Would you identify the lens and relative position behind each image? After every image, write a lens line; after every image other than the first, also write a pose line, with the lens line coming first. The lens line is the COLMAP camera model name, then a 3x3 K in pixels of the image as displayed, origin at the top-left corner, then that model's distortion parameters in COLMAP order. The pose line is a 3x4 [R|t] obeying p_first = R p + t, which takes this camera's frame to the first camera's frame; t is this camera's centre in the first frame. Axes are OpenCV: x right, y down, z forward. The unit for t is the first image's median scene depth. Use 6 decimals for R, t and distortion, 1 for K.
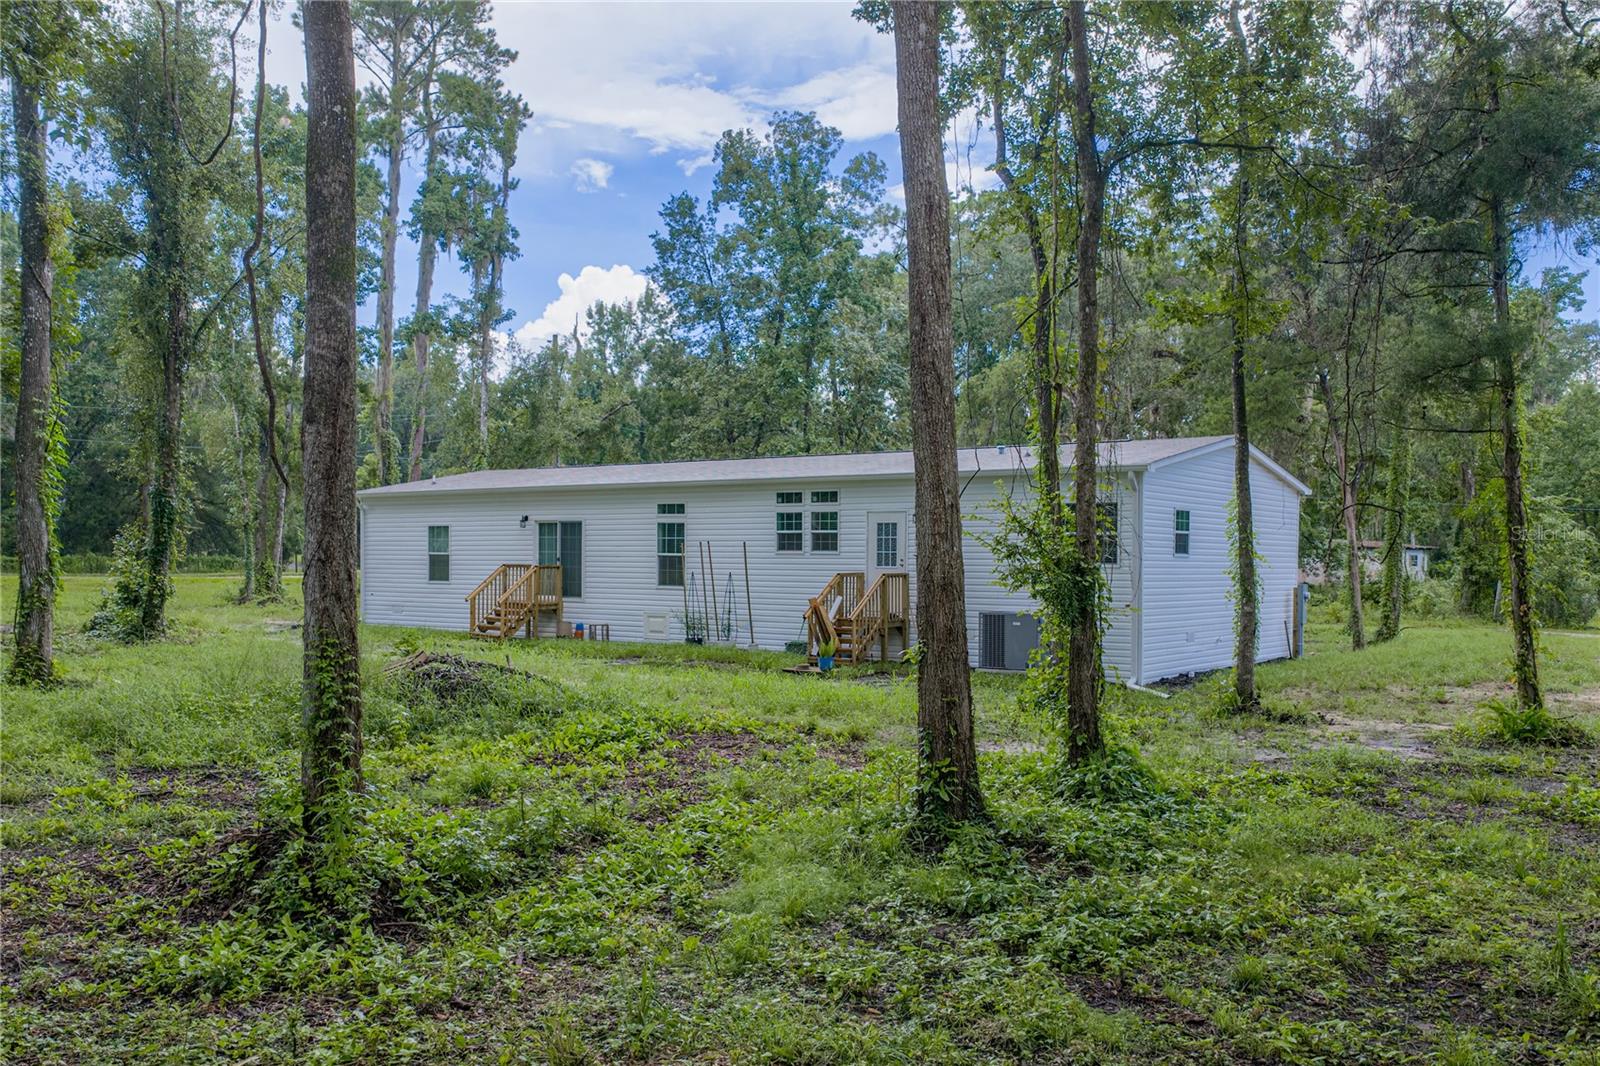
lens RADIAL K [[1322.6, 0, 800.0], [0, 1322.6, 533.0], [0, 0, 1]] dist [0.038439, 0.000000]
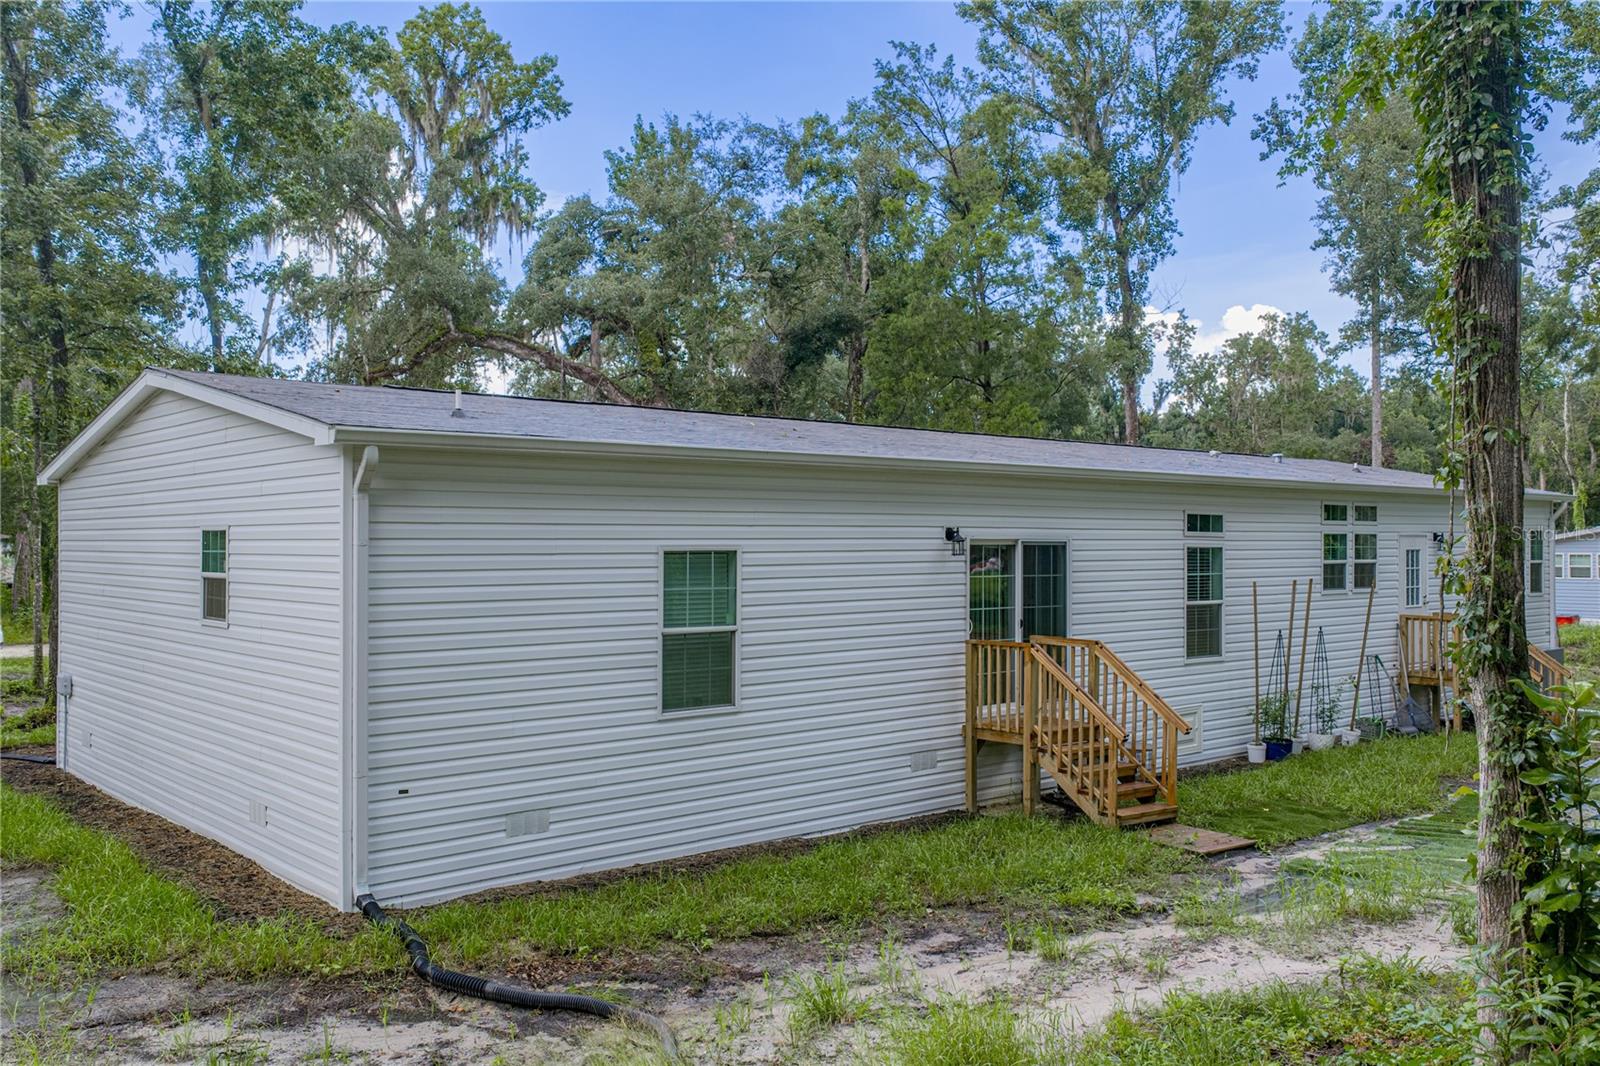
lens RADIAL K [[1322.6, 0, 800.0], [0, 1322.6, 533.0], [0, 0, 1]] dist [0.038439, 0.000000]
pose [[0.253483, 0.013657, 0.967243, -0.684693], [0.002592, 0.999887, -0.014797, -0.005777], [-0.967336, 0.006258, 0.253419, 0.996227]]
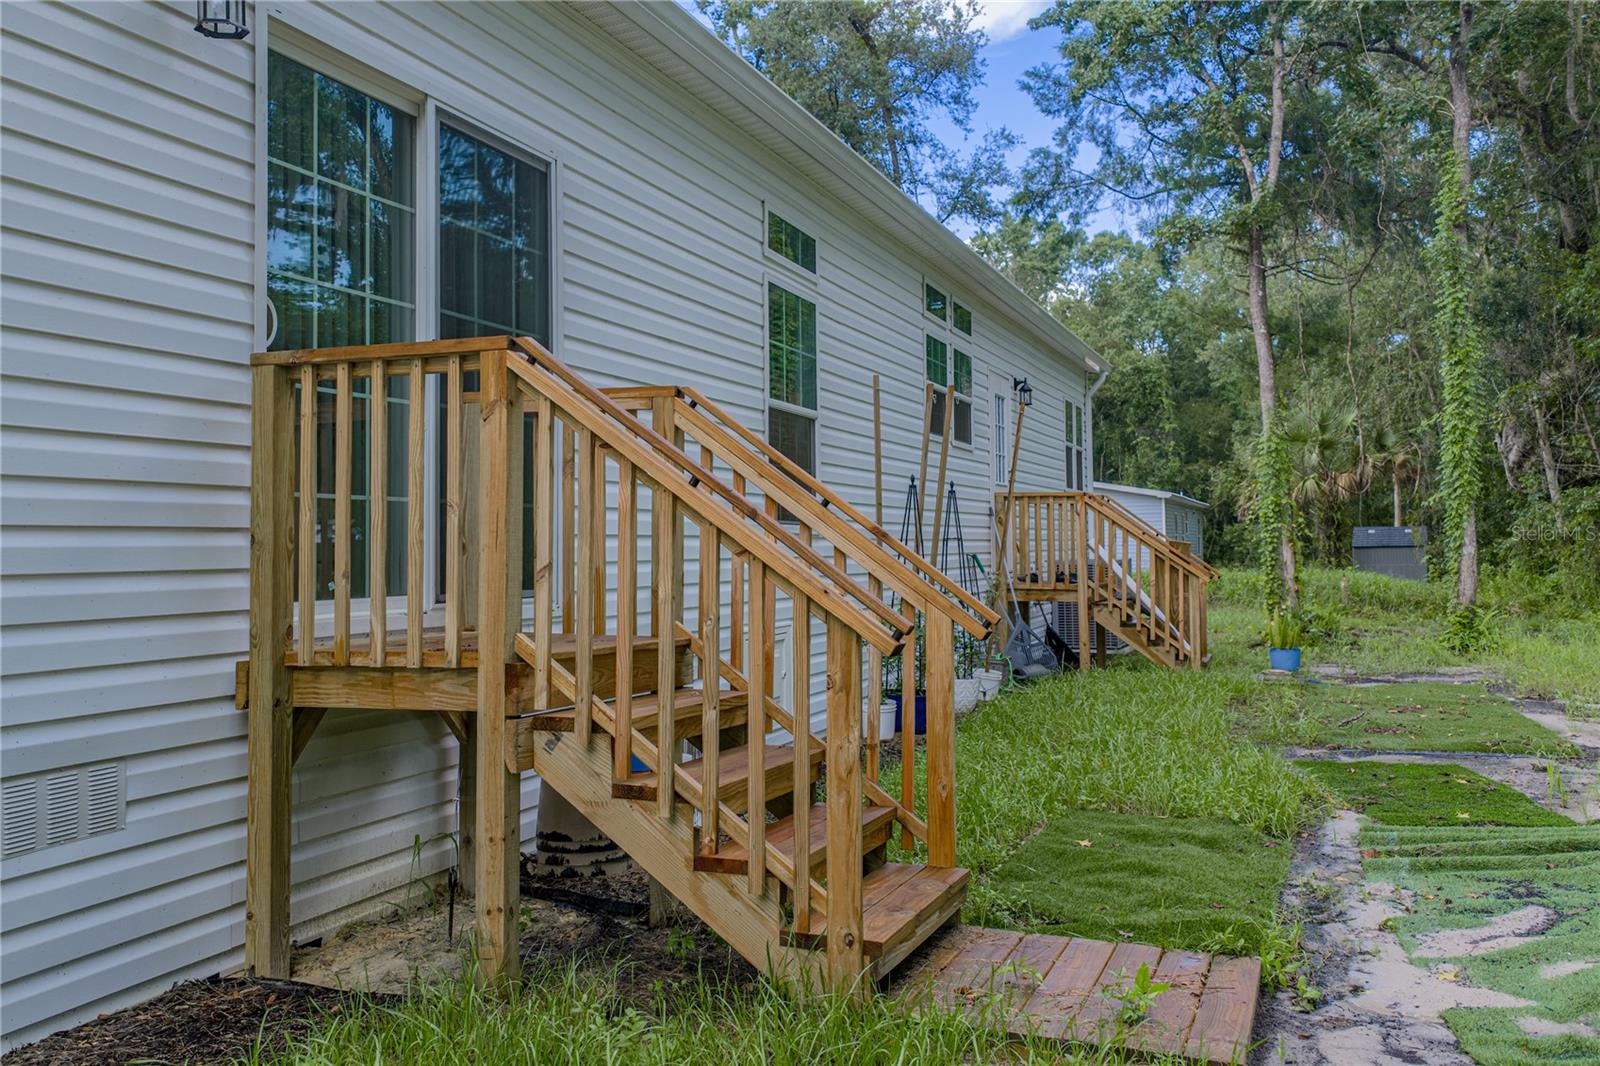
lens RADIAL K [[1356.7, 0, 805.3], [0, 1356.7, 497.7], [0, 0, 1]] dist [0.005517, -0.000564]
pose [[-0.247710, 0.047033, 0.967692, -0.359253], [0.014847, 0.998888, -0.044749, 0.046149], [-0.968721, 0.003283, -0.248133, 1.038831]]
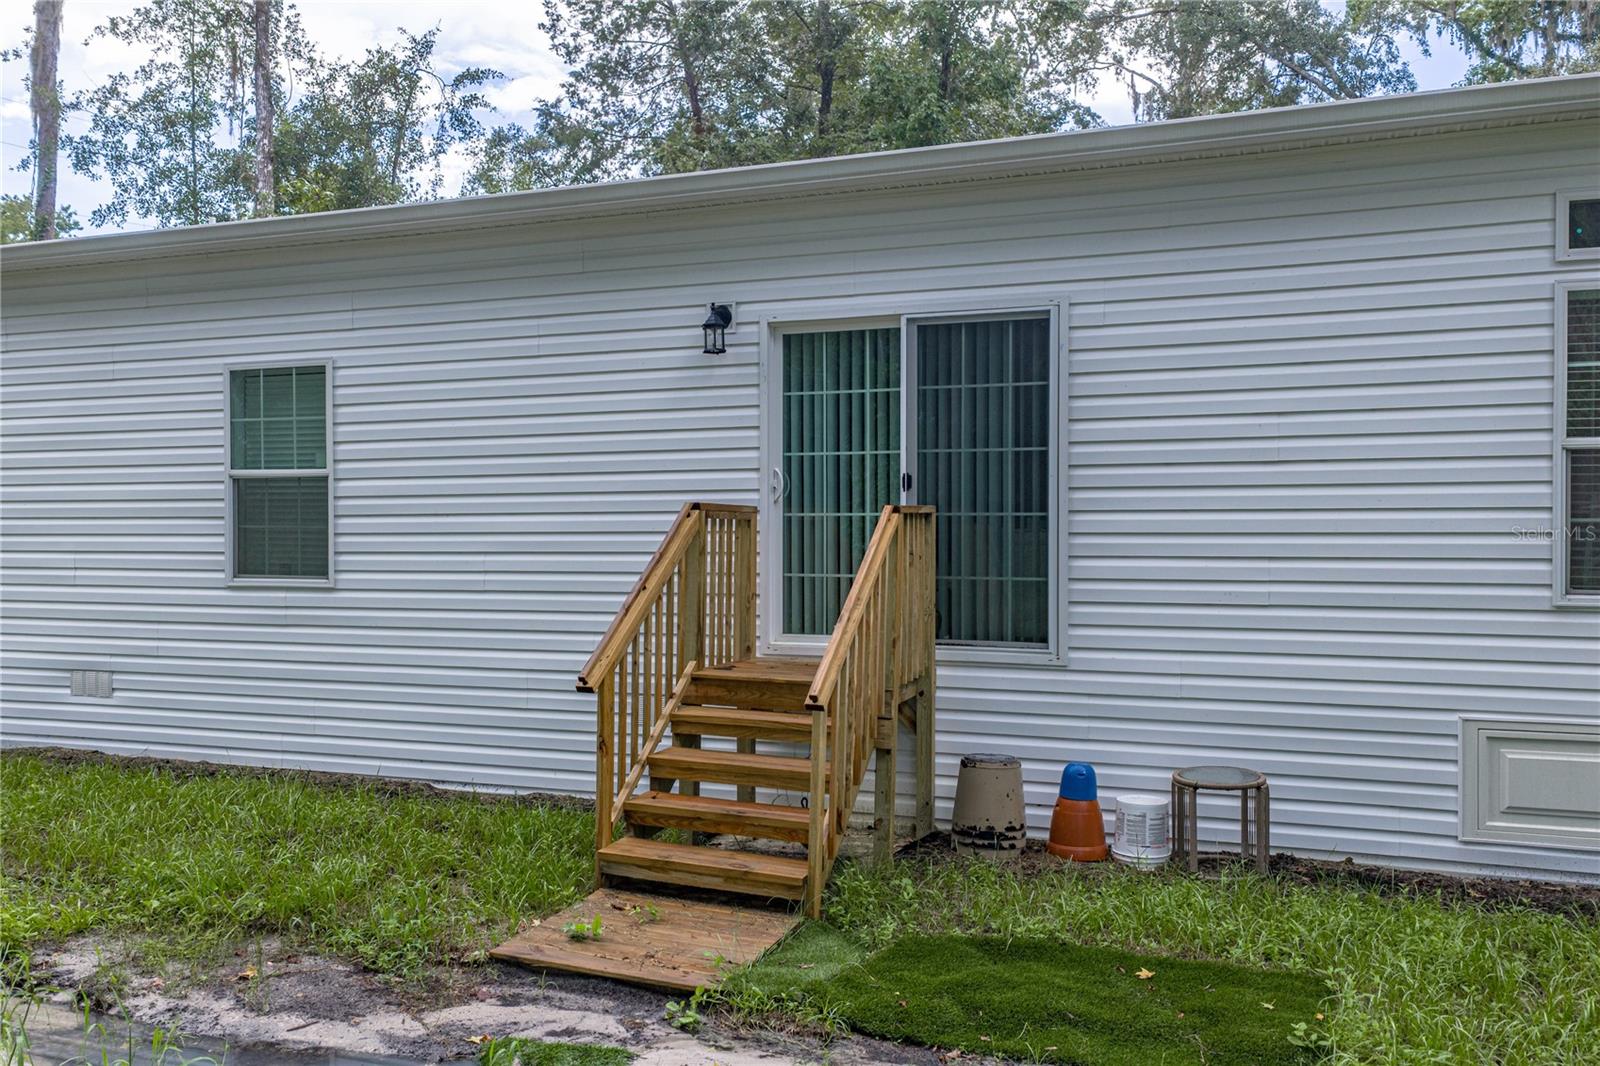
lens RADIAL K [[1288.0, 0, 725.2], [0, 1288.0, 533.3], [0, 0, 1]] dist [0.043118, 0.002454]
pose [[0.969403, 0.005715, 0.245409, -0.280986], [-0.006100, 0.999981, 0.000808, 0.030112], [-0.245400, -0.002280, 0.969419, 0.816344]]
